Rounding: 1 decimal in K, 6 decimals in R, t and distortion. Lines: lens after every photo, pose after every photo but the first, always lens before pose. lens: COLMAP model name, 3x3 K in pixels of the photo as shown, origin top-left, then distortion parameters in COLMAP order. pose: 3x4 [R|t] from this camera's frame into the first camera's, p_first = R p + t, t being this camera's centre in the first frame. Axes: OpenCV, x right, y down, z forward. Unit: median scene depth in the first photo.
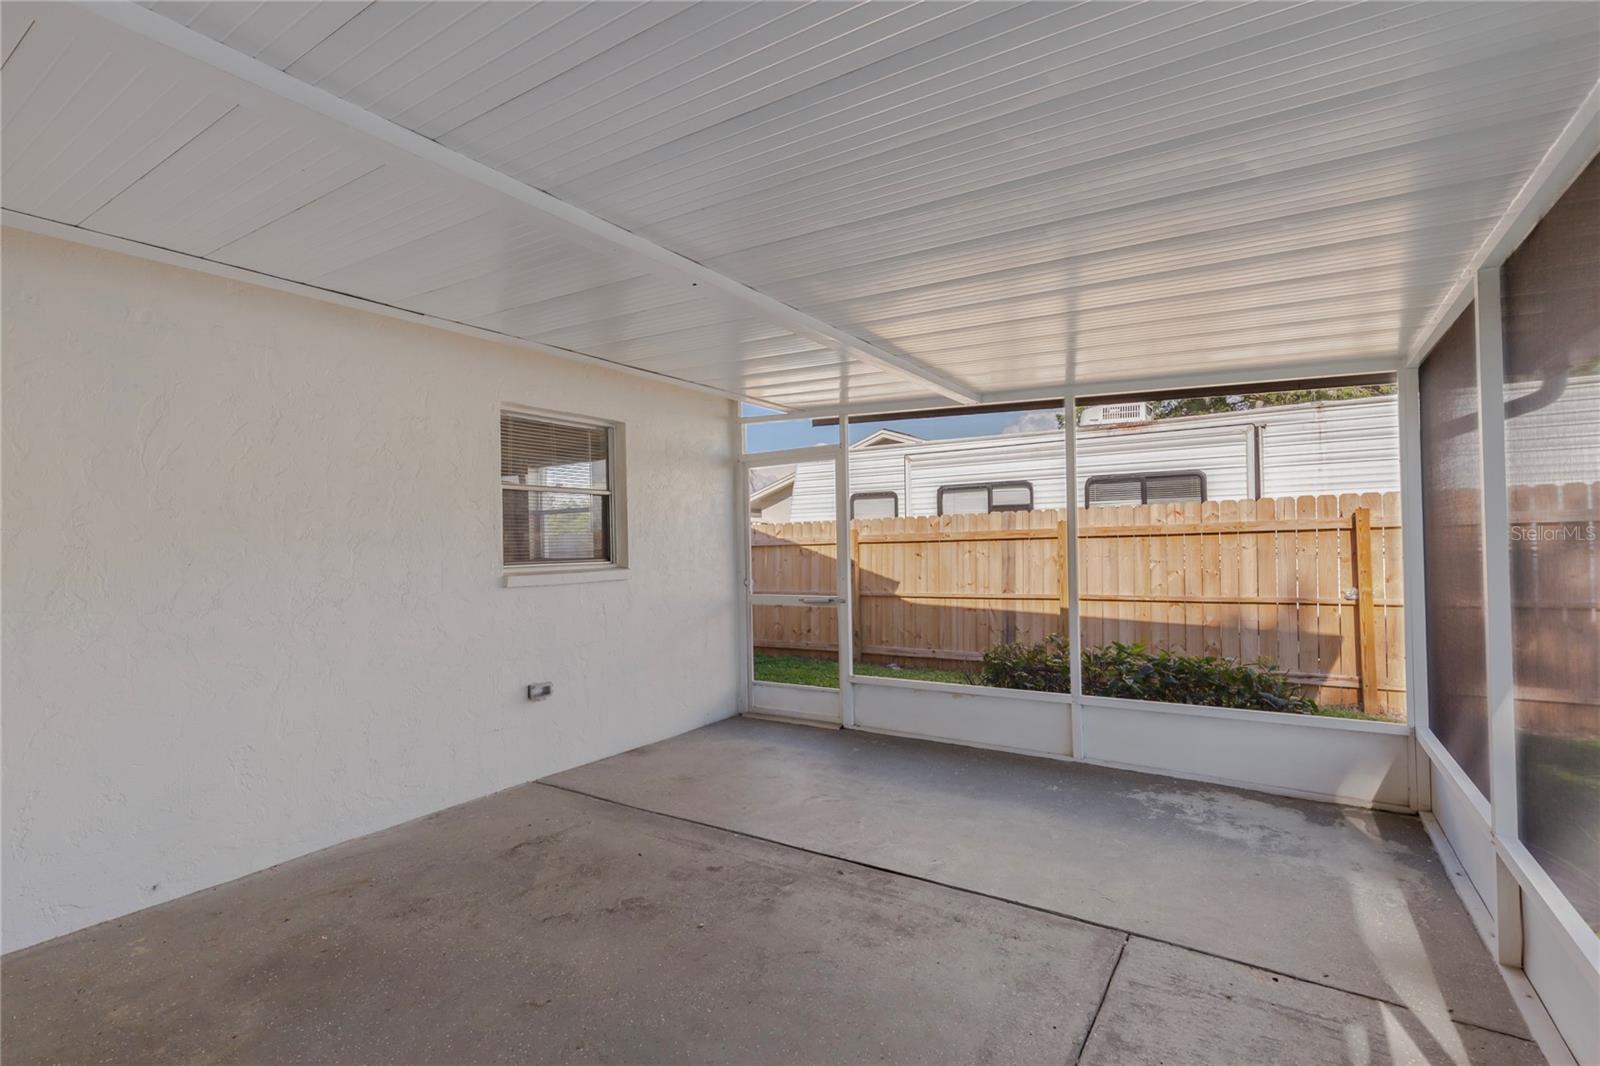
lens RADIAL K [[733.4, 0, 789.5], [0, 733.4, 535.0], [0, 0, 1]] dist [0.012173, 0.000262]
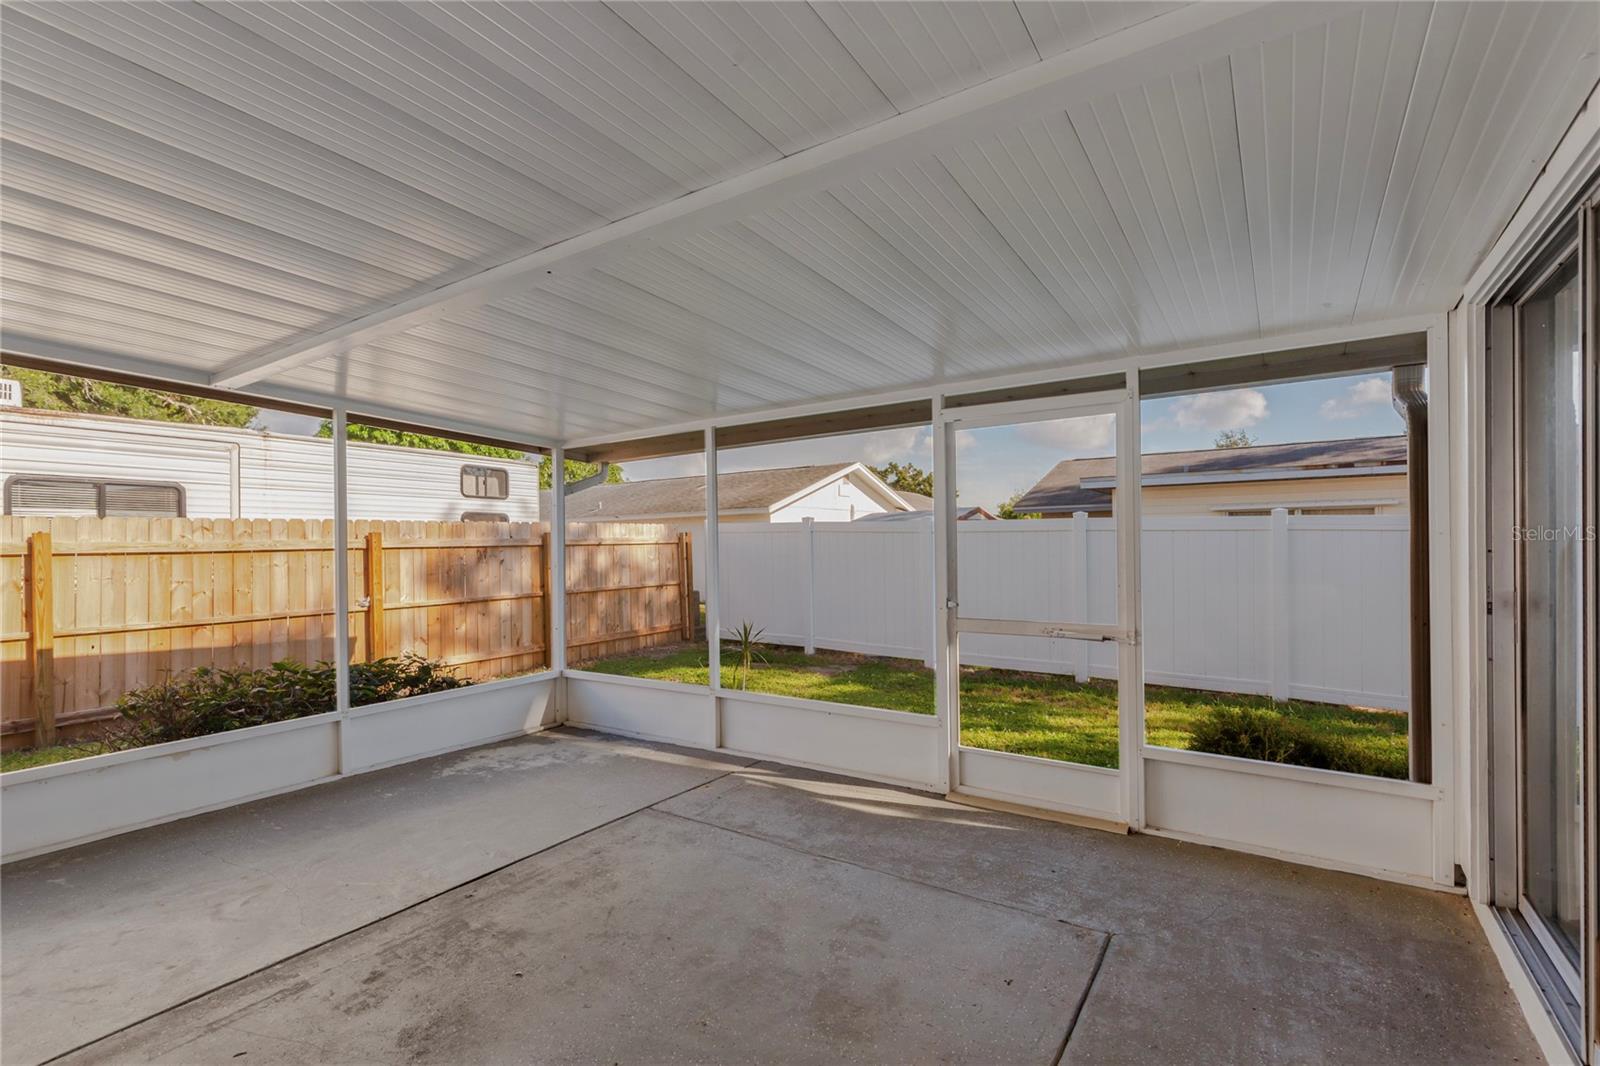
lens RADIAL K [[714.2, 0, 802.6], [0, 714.2, 557.5], [0, 0, 1]] dist [-0.000114, 0.000219]
pose [[0.002708, 0.003988, 0.999988, -0.650923], [-0.000440, 0.999992, -0.003987, 0.016149], [-0.999996, -0.000429, 0.002710, 0.426202]]
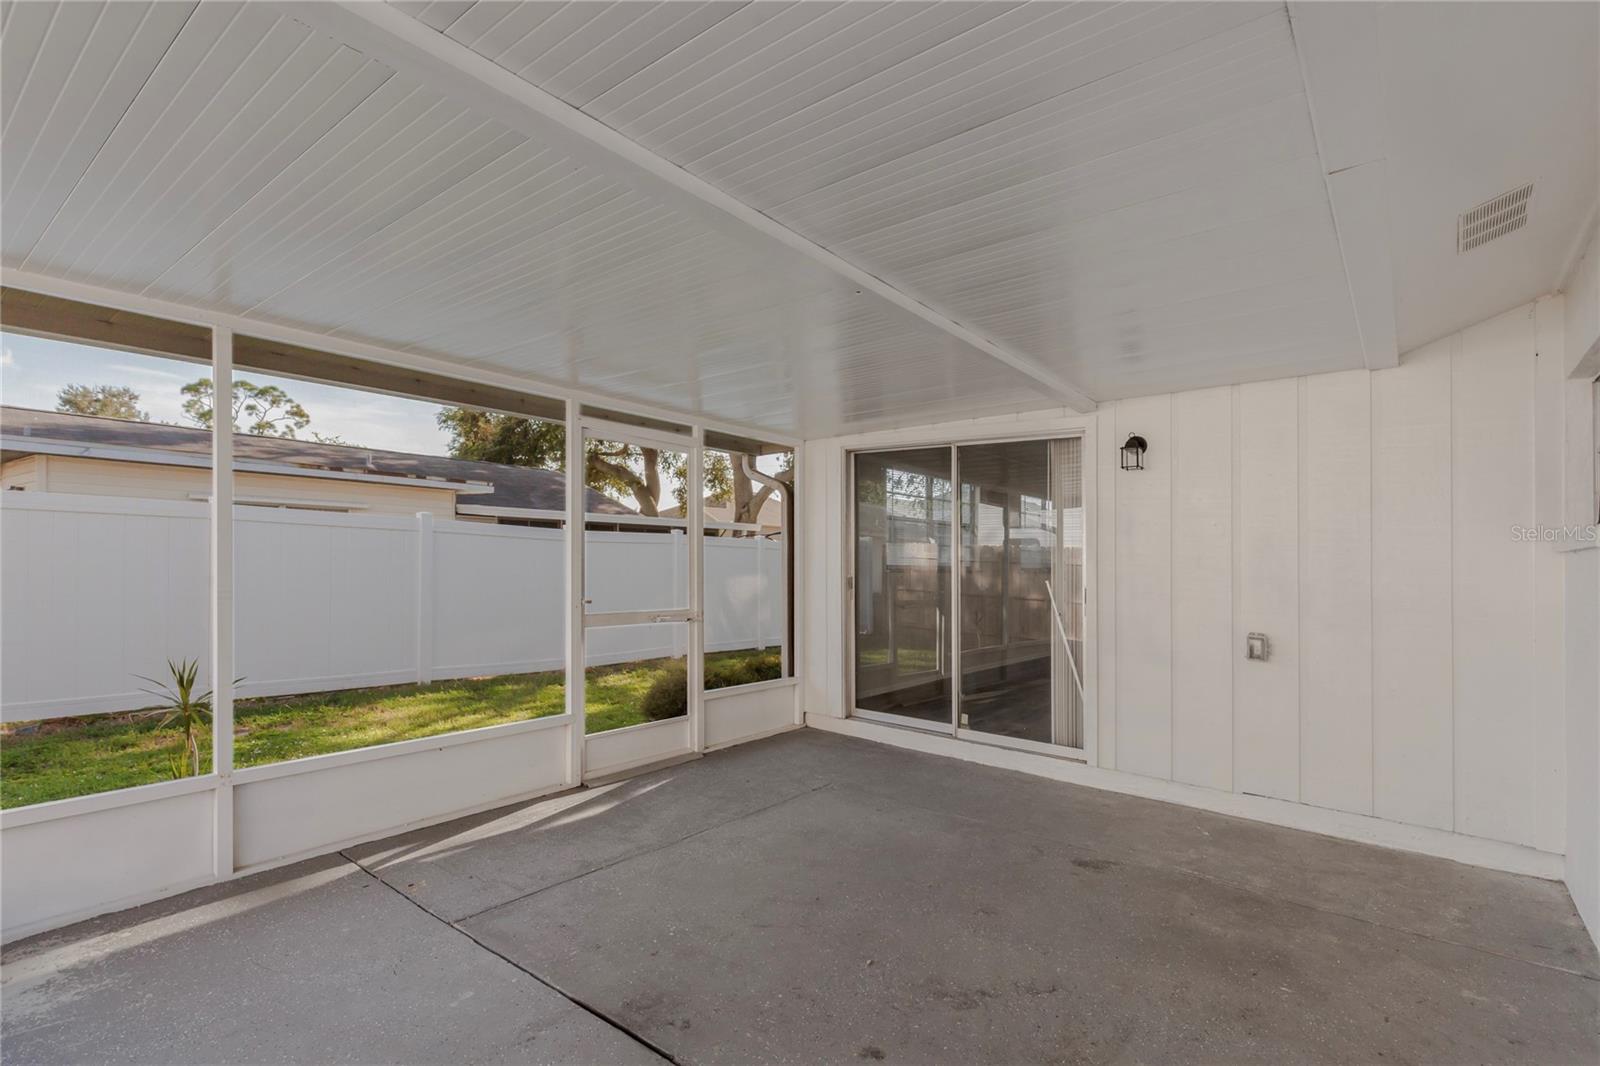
lens RADIAL K [[773.8, 0, 800.0], [0, 773.8, 533.0], [0, 0, 1]] dist [0.000375, 0.000045]
pose [[-0.997335, -0.009293, 0.072364, -0.062206], [-0.012217, 0.999123, -0.040061, 0.018793], [-0.071928, -0.040838, -0.996573, 1.313459]]
